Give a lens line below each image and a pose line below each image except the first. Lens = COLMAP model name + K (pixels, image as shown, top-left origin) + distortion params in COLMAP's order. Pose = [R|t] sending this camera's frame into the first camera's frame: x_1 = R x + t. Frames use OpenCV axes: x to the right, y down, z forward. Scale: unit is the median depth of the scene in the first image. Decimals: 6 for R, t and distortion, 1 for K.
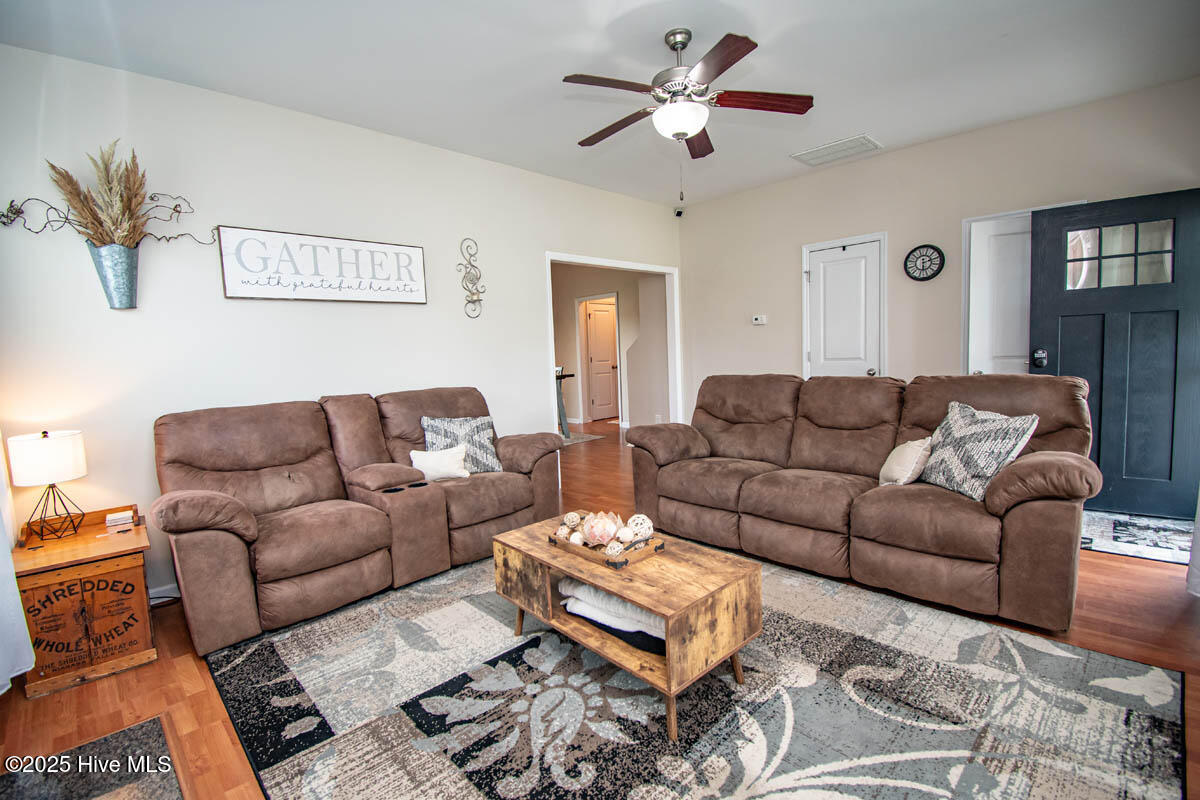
lens RADIAL K [[536.5, 0, 595.1], [0, 536.5, 397.7], [0, 0, 1]] dist [0.019365, -0.023594]
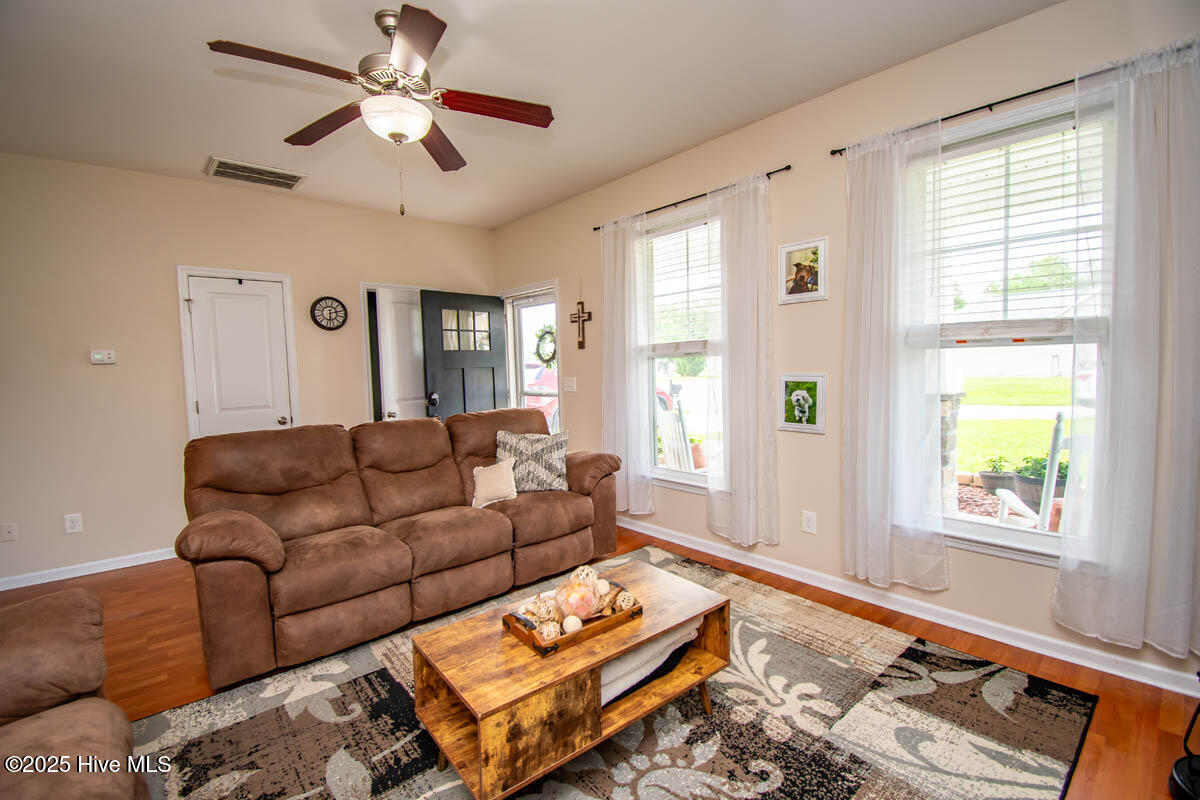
lens RADIAL K [[536.5, 0, 595.1], [0, 536.5, 397.7], [0, 0, 1]] dist [0.019365, -0.023594]
pose [[0.051883, -0.020718, 0.998438, -0.787219], [0.112270, 0.993568, 0.014783, -0.080983], [-0.992322, 0.111328, 0.053875, 0.833091]]
